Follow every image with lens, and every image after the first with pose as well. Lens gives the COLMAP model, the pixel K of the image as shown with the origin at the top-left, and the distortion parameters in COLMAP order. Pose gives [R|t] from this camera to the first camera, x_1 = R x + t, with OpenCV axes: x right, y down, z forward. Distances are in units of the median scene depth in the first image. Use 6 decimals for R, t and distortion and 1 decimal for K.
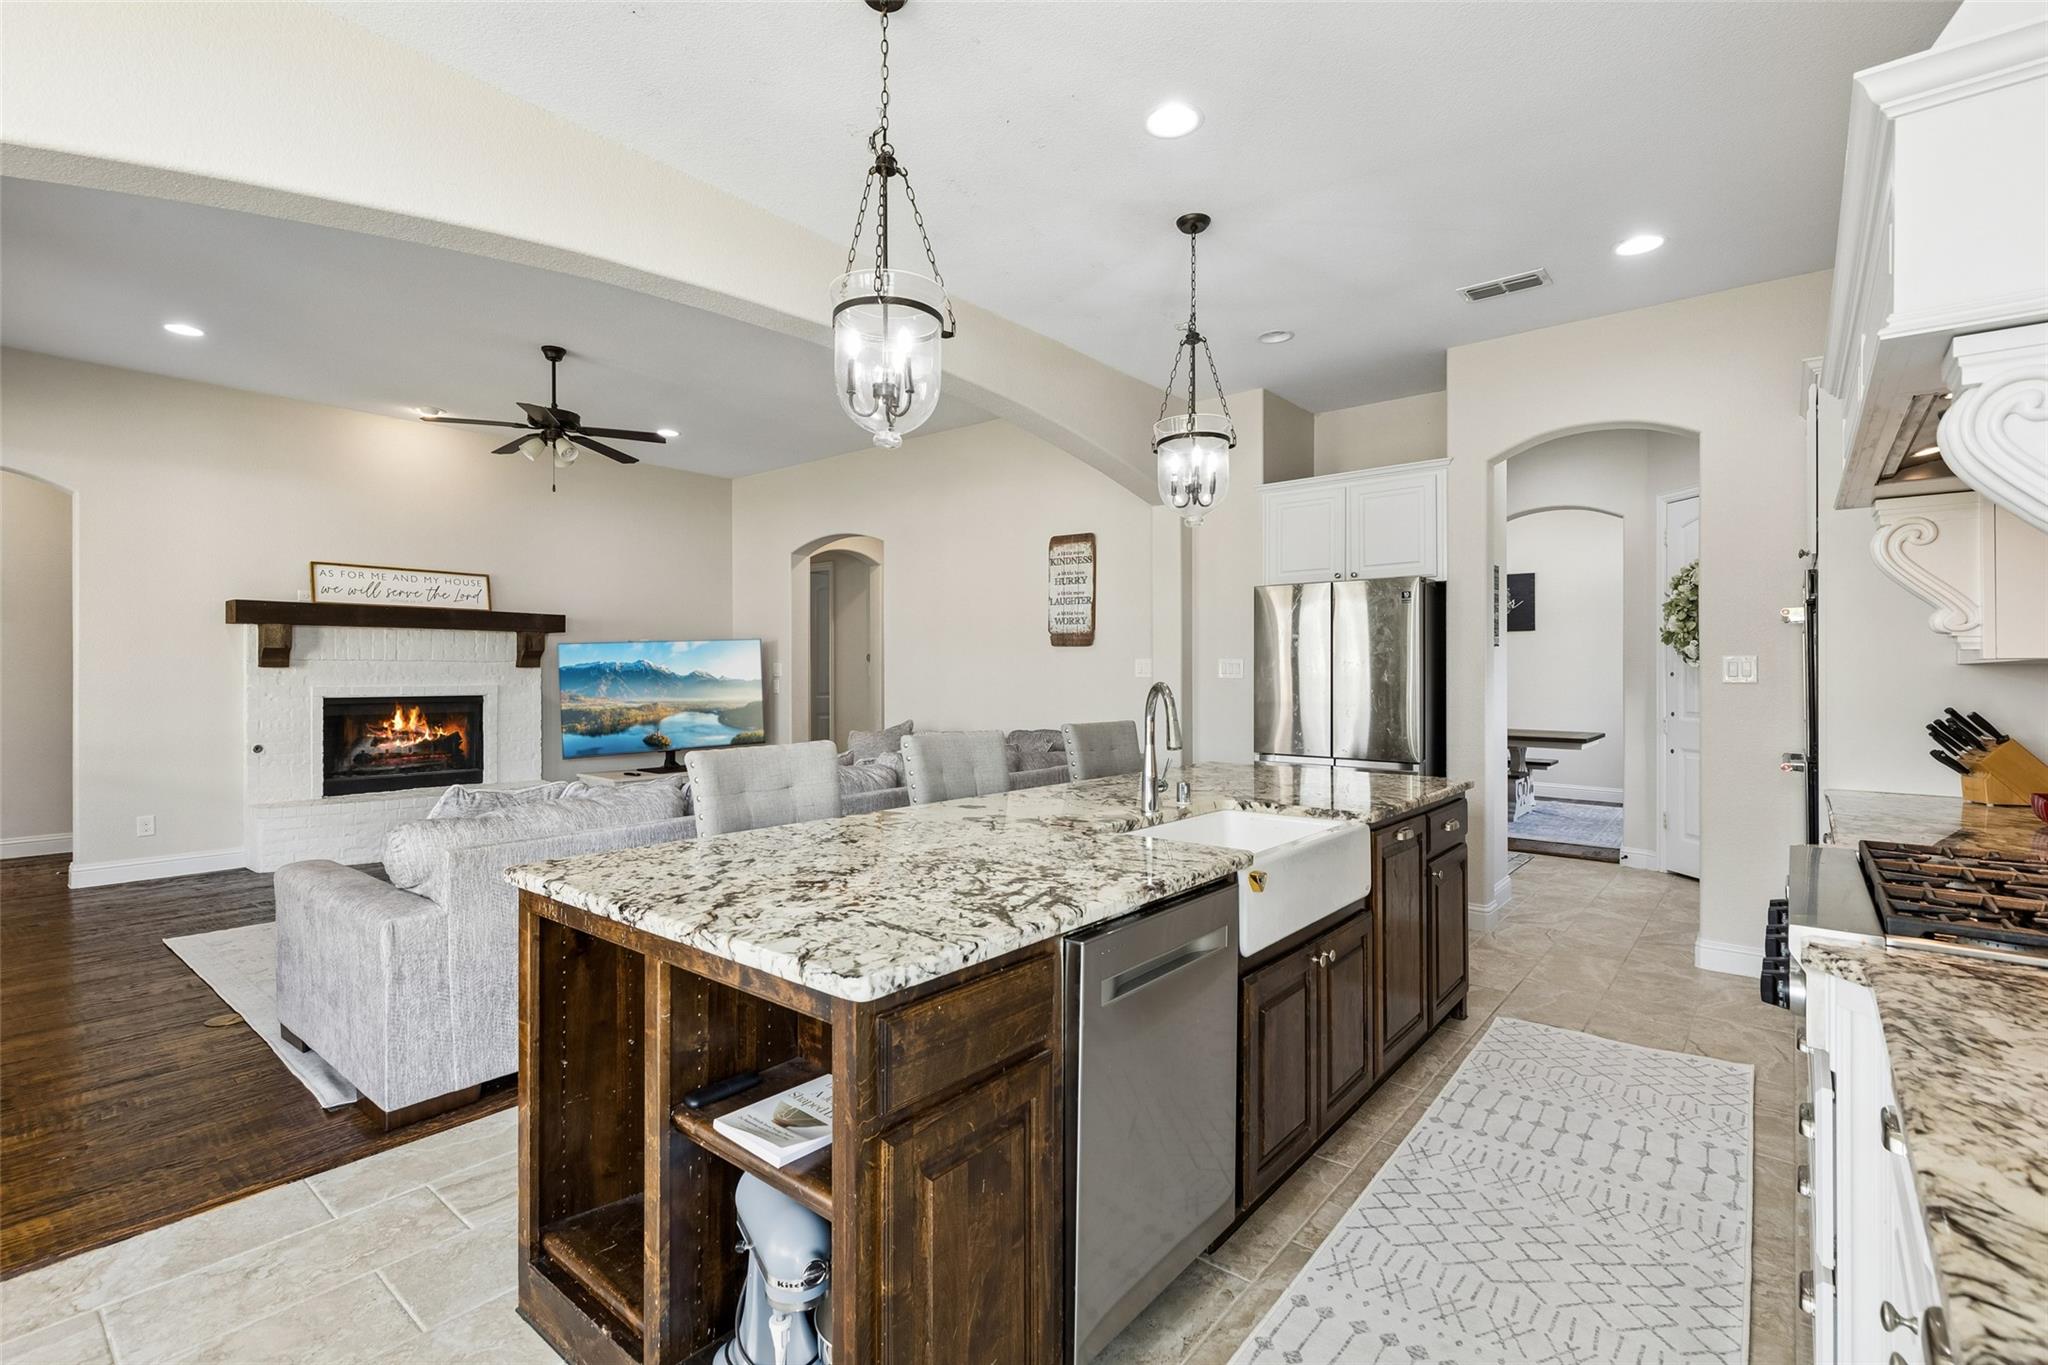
lens RADIAL K [[927.7, 0, 1022.0], [0, 927.7, 673.7], [0, 0, 1]] dist [0.004507, 0.000147]
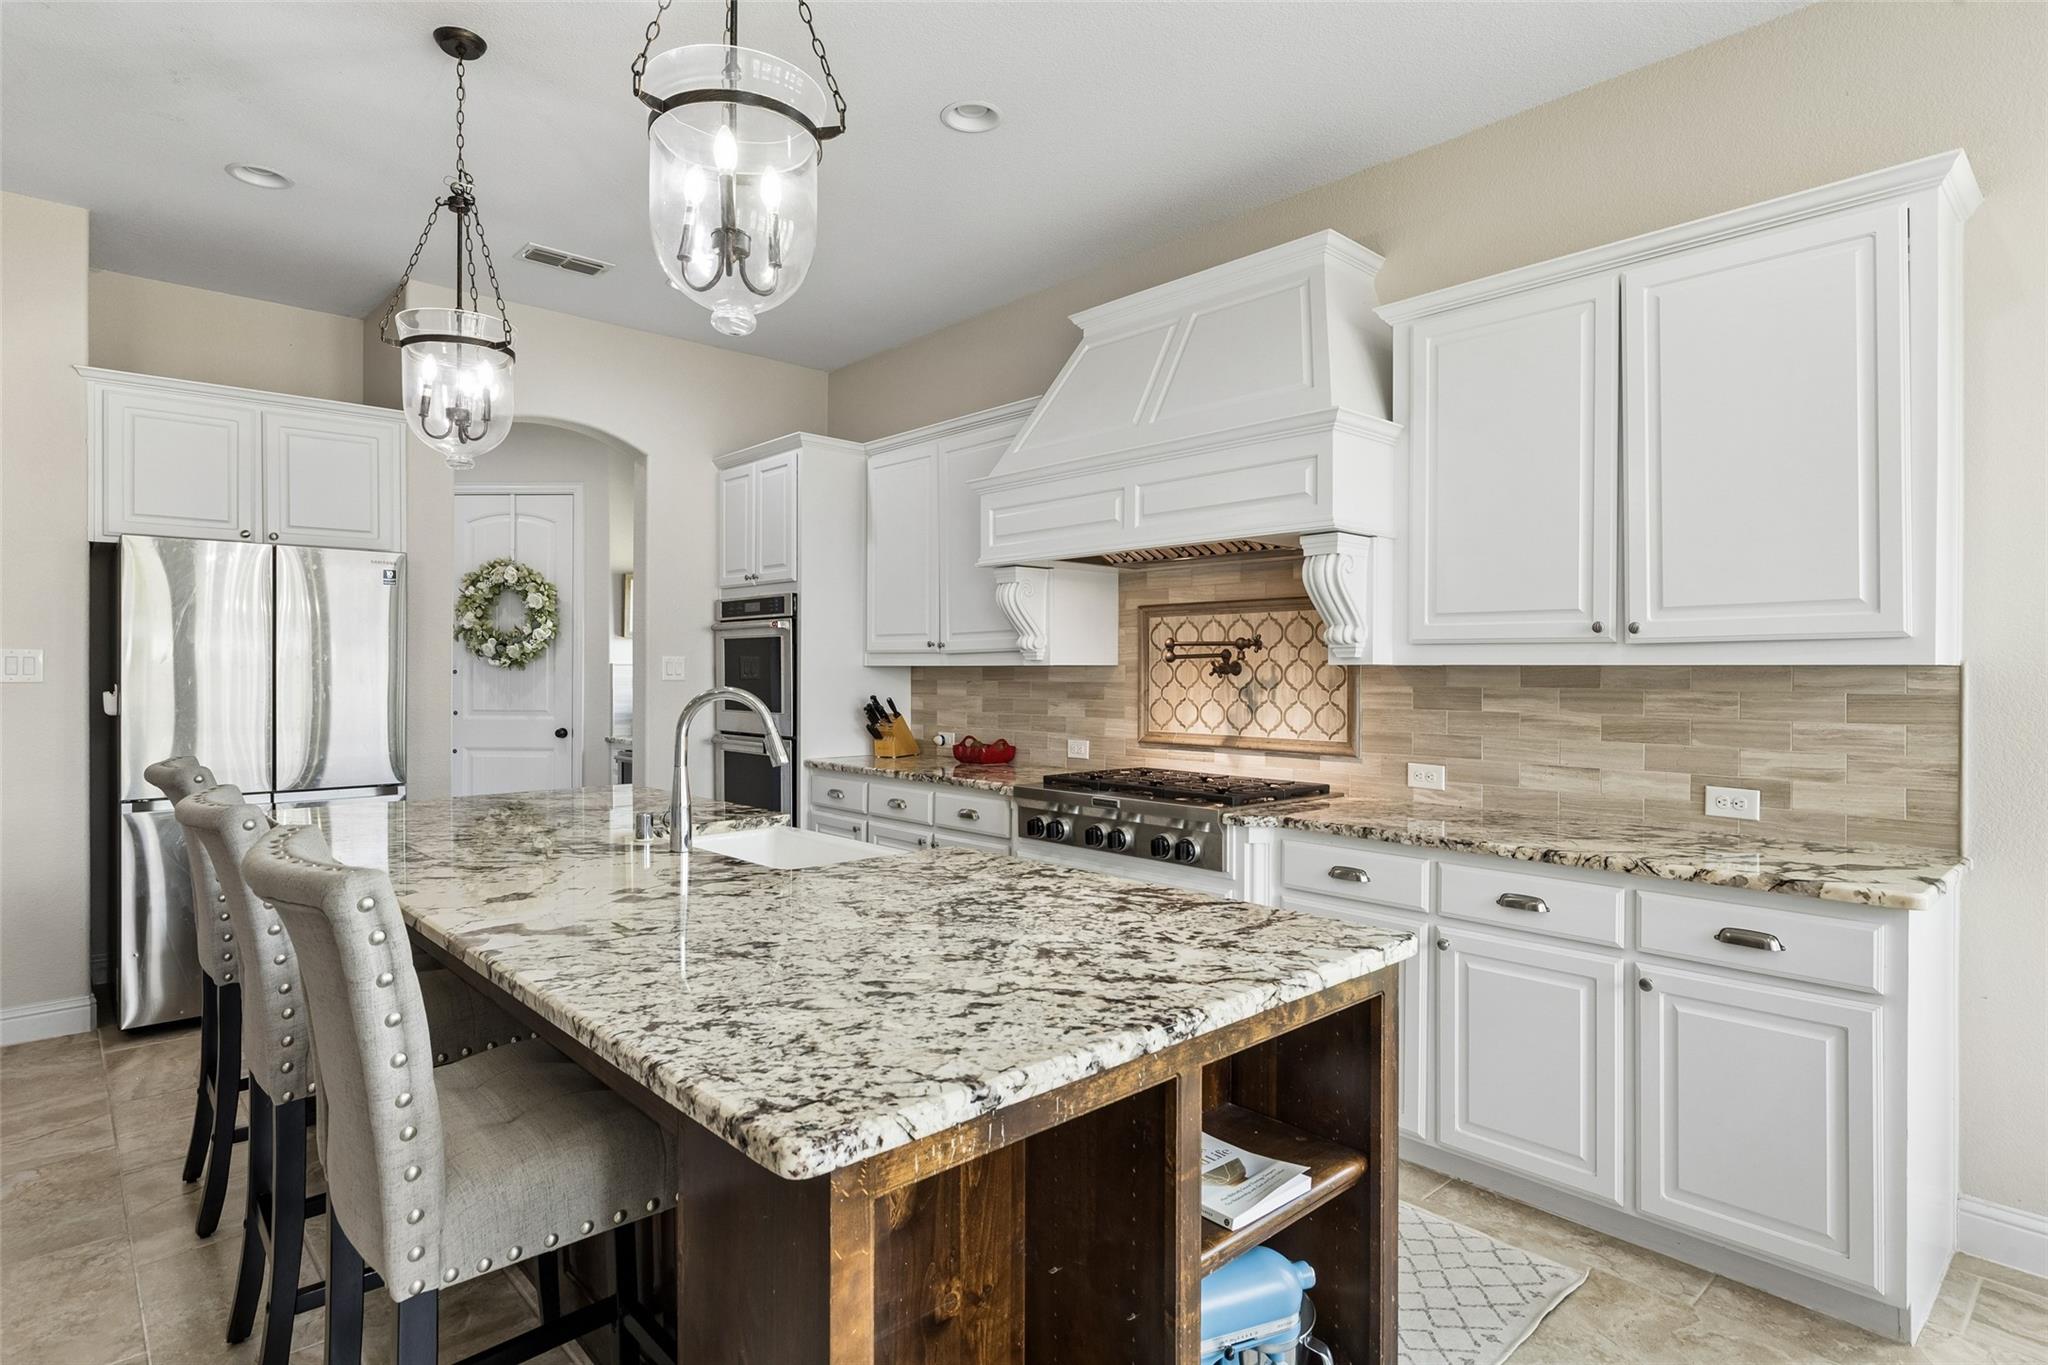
lens RADIAL K [[1069.0, 0, 1021.4], [0, 1069.0, 672.8], [0, 0, 1]] dist [-0.001277, -0.000124]
pose [[0.136198, -0.003777, 0.990674, -0.573949], [-0.000525, 0.999992, 0.003885, -0.006122], [-0.990681, -0.001050, 0.136195, 0.466018]]
